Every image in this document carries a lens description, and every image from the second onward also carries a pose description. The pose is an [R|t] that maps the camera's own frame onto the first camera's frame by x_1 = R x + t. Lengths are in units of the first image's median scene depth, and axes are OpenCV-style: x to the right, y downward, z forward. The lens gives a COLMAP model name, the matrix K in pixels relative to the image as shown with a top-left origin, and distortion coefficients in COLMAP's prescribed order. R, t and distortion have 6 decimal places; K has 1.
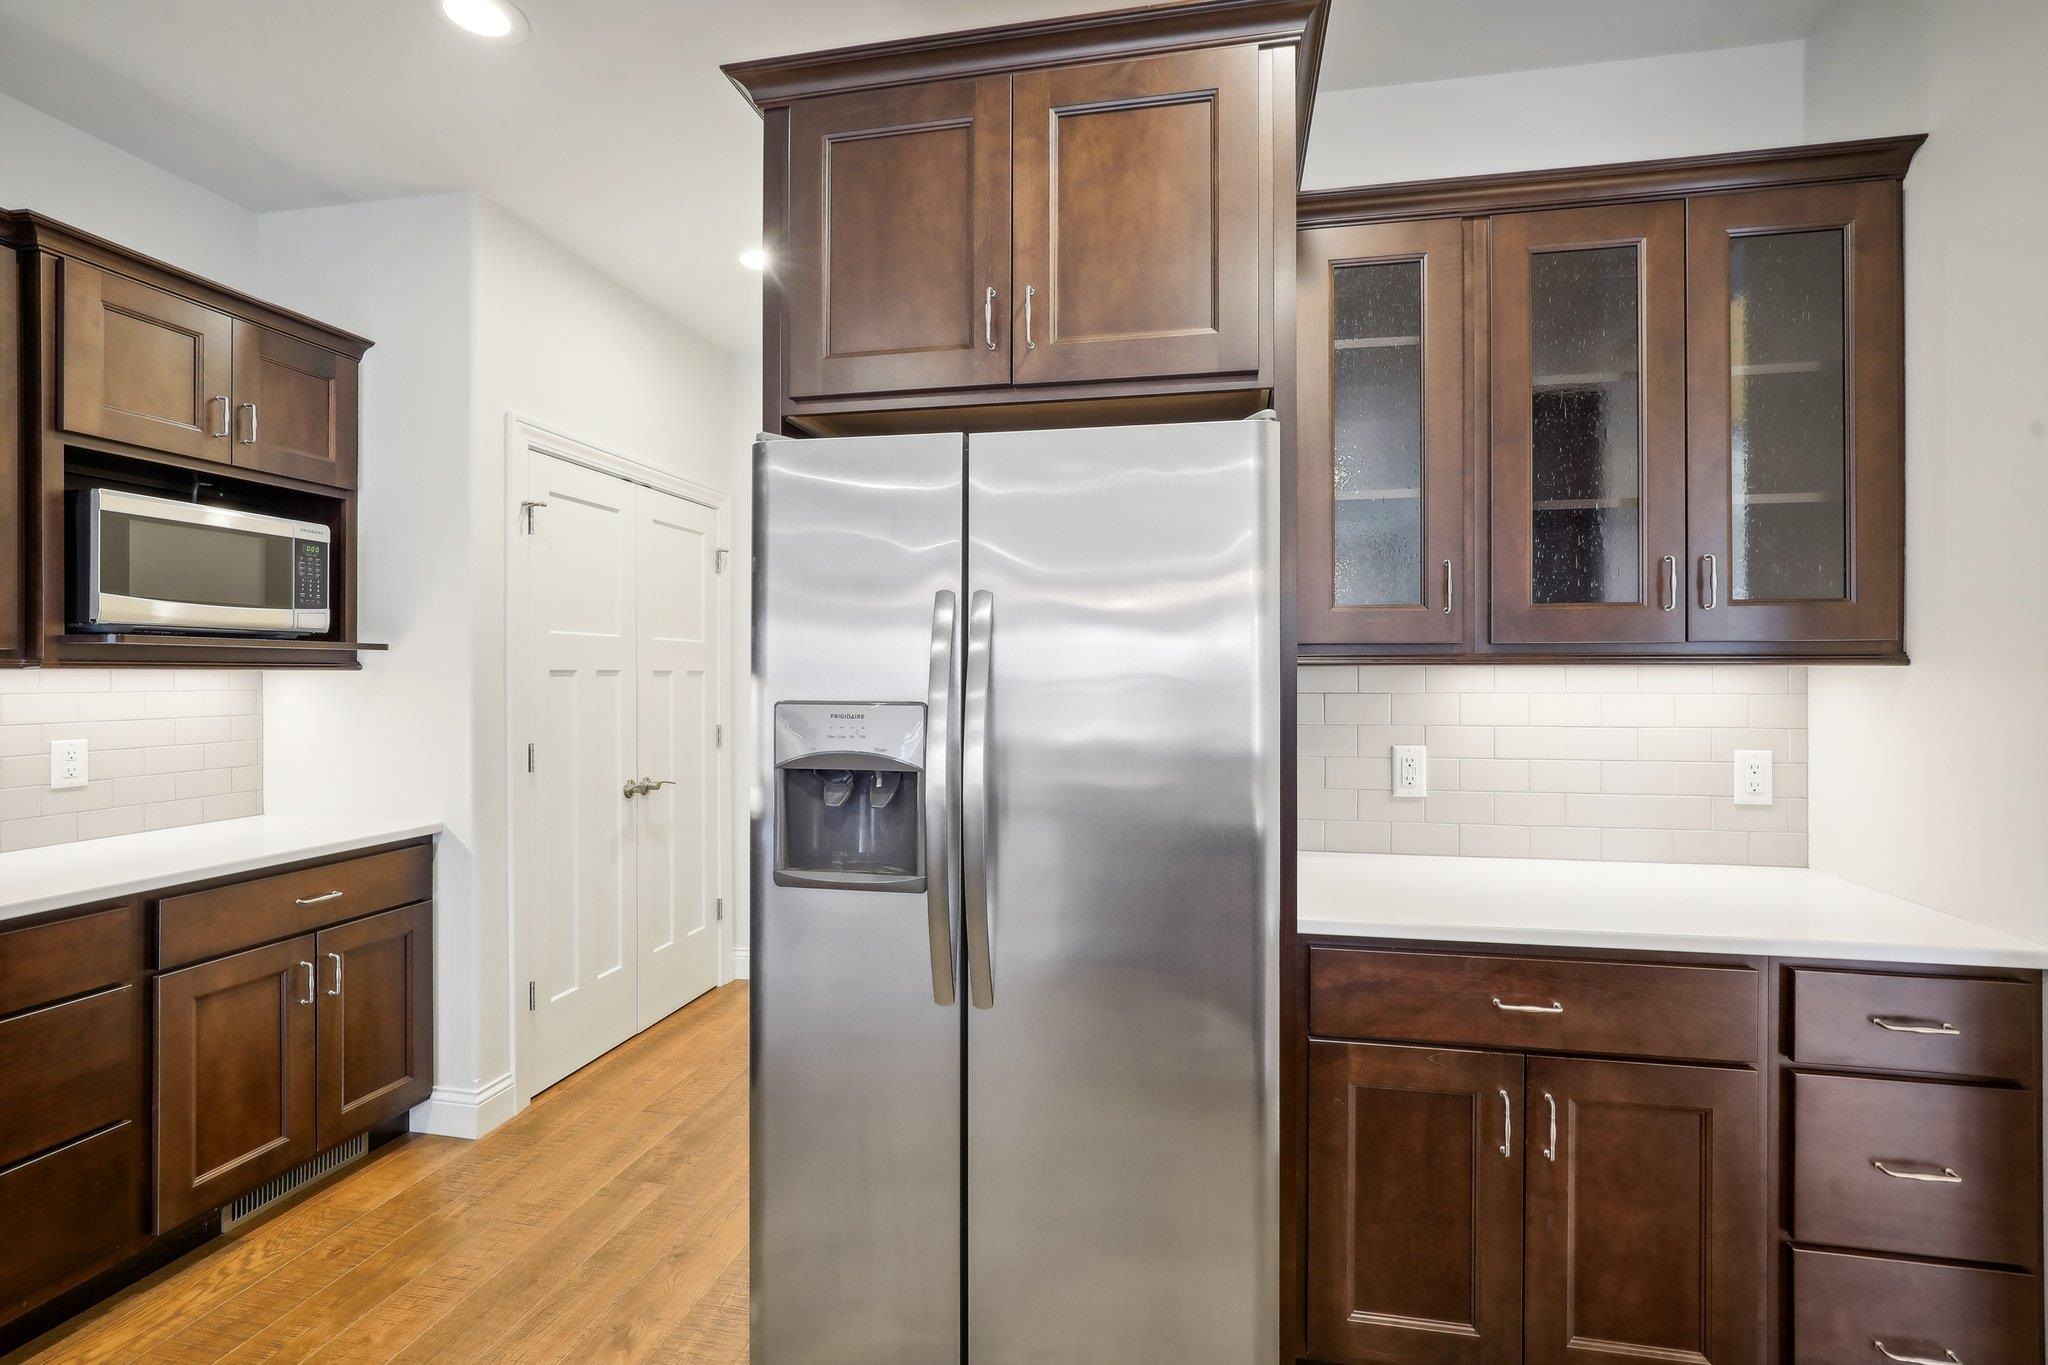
lens RADIAL K [[908.2, 0, 1029.7], [0, 908.2, 678.2], [0, 0, 1]] dist [-0.007363, -0.000232]
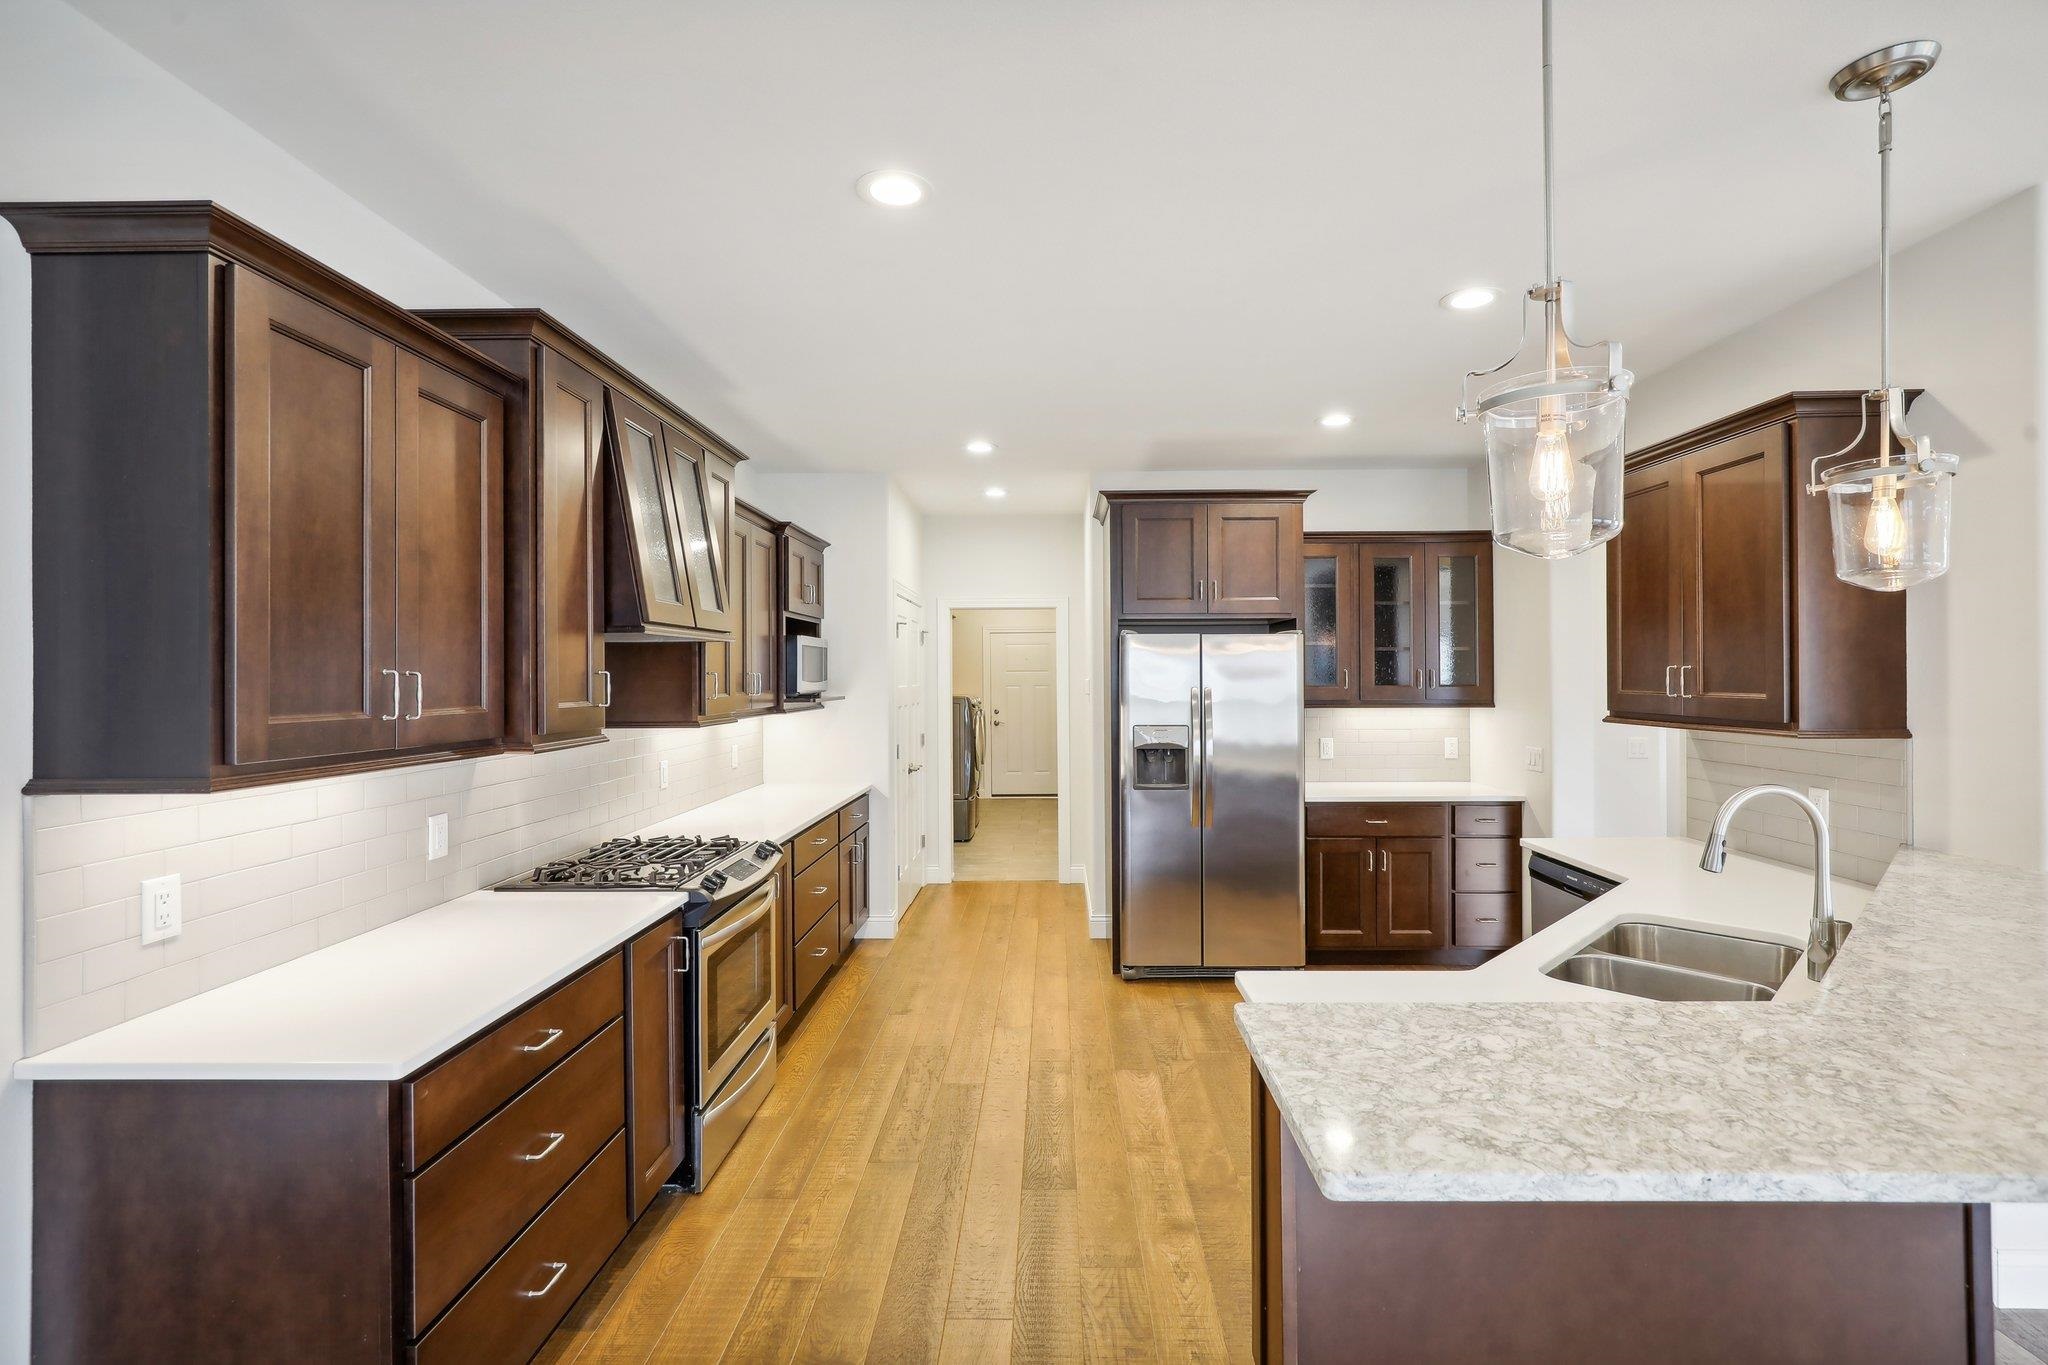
lens RADIAL K [[908.2, 0, 1020.0], [0, 908.2, 673.6], [0, 0, 1]] dist [-0.007363, -0.000232]
pose [[0.985794, -0.004217, 0.167905, -1.066622], [0.005895, 0.999938, -0.009492, -0.108335], [-0.167855, 0.010347, 0.985757, -1.690552]]
